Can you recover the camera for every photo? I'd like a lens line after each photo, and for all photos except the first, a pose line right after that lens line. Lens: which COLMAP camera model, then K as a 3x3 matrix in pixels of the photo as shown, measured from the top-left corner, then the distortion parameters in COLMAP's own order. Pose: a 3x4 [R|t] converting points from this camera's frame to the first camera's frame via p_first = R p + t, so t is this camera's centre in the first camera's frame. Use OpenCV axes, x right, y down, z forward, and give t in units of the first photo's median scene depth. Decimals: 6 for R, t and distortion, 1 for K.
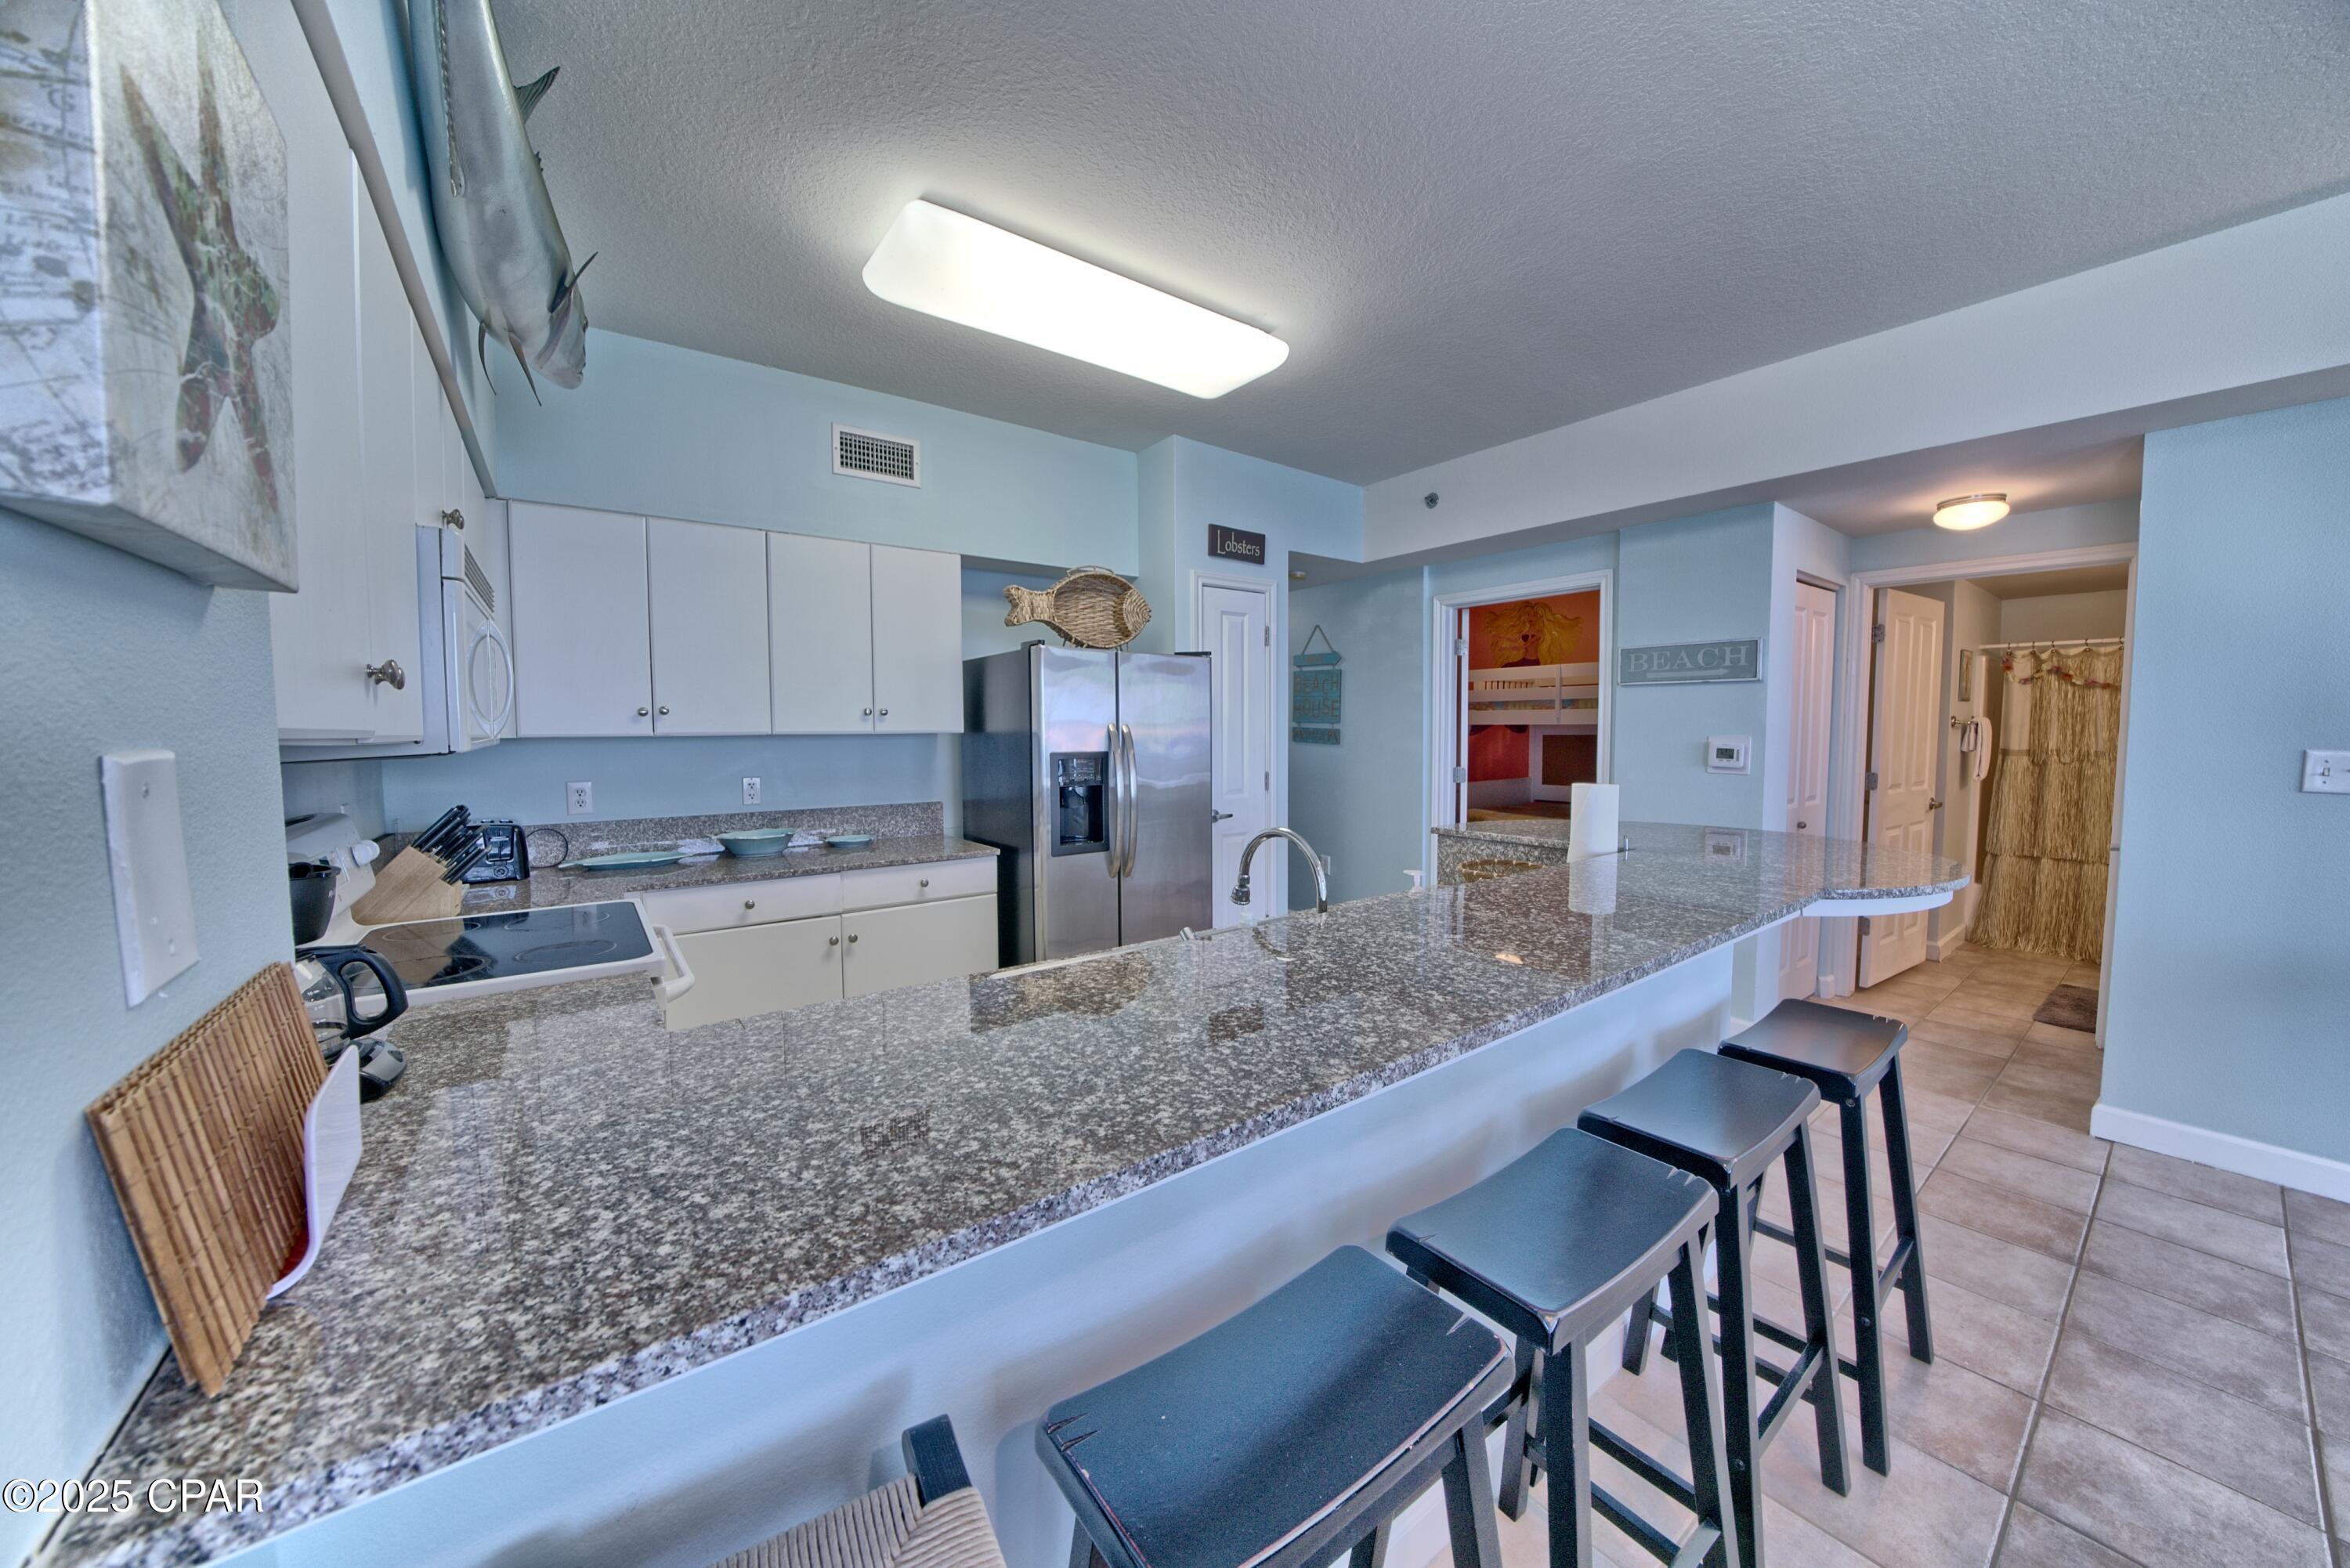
lens RADIAL K [[807.9, 0, 1172.8], [0, 807.9, 779.0], [0, 0, 1]] dist [-0.024888, 0.001279]
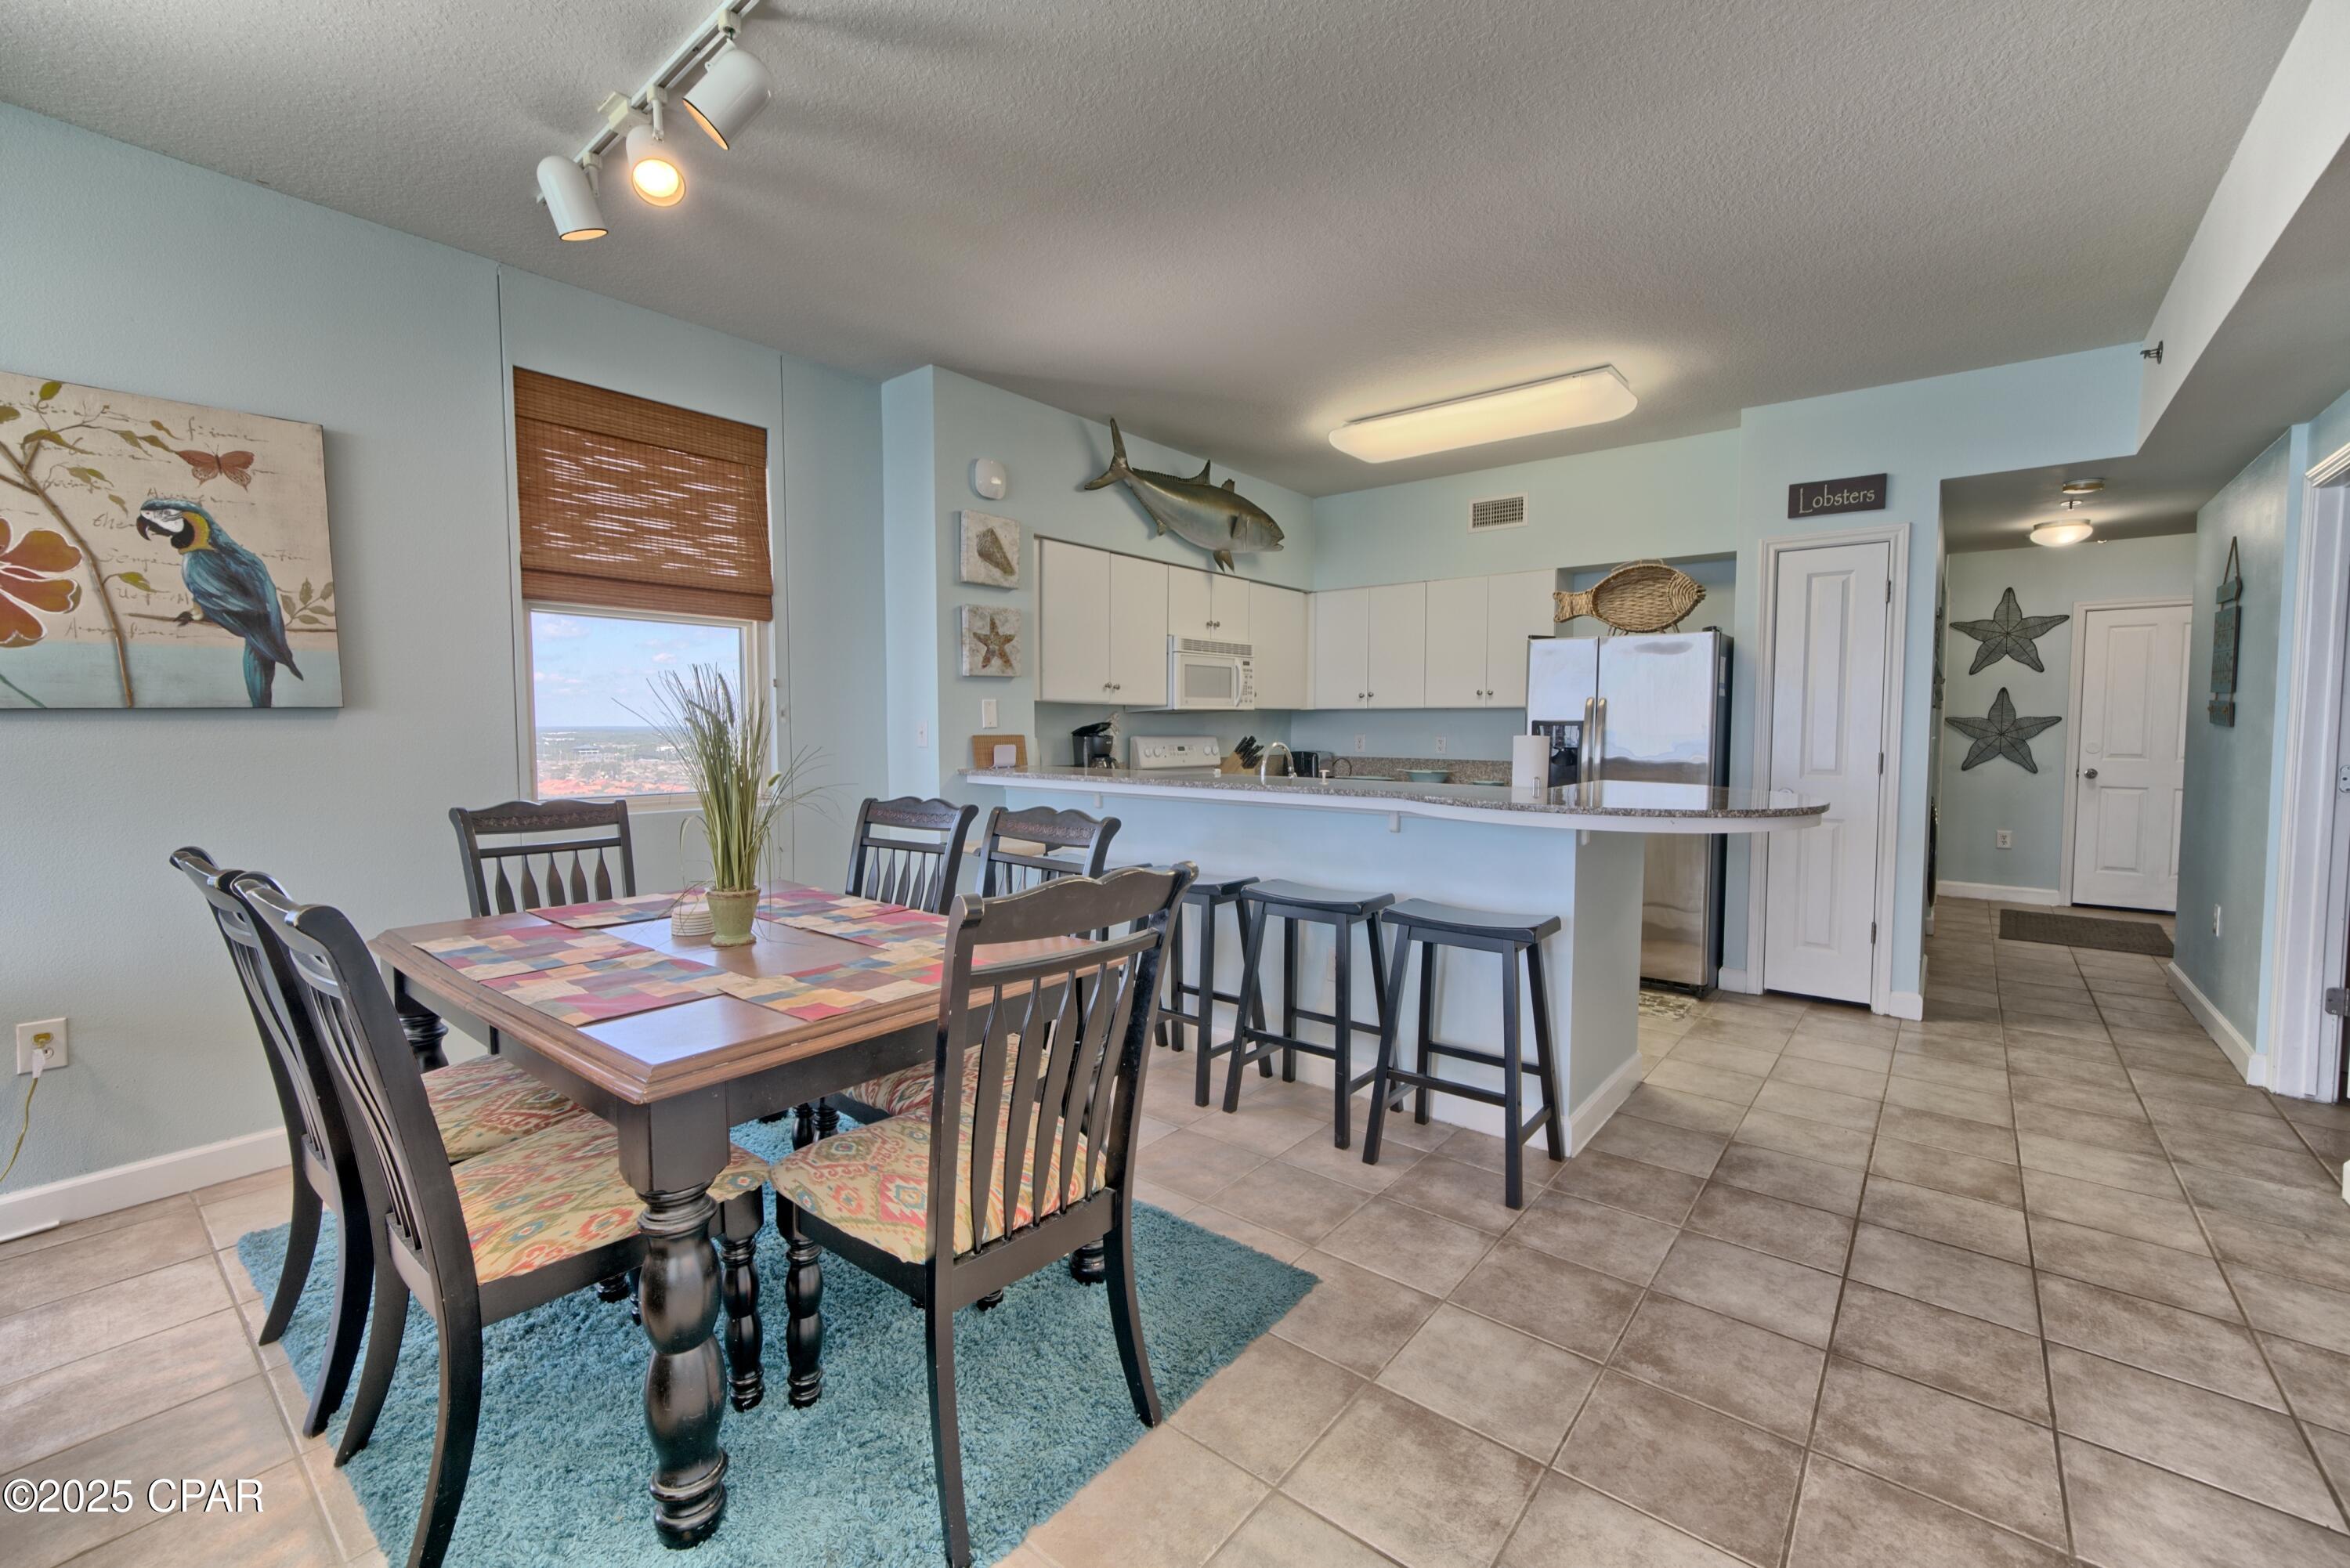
lens RADIAL K [[957.2, 0, 1174.4], [0, 957.2, 779.2], [0, 0, 1]] dist [-0.000846, 0.000025]
pose [[0.247158, 0.064362, -0.966835, 1.145831], [-0.064544, 0.996669, 0.049848, 0.022129], [0.966823, 0.050083, 0.250489, 0.042455]]
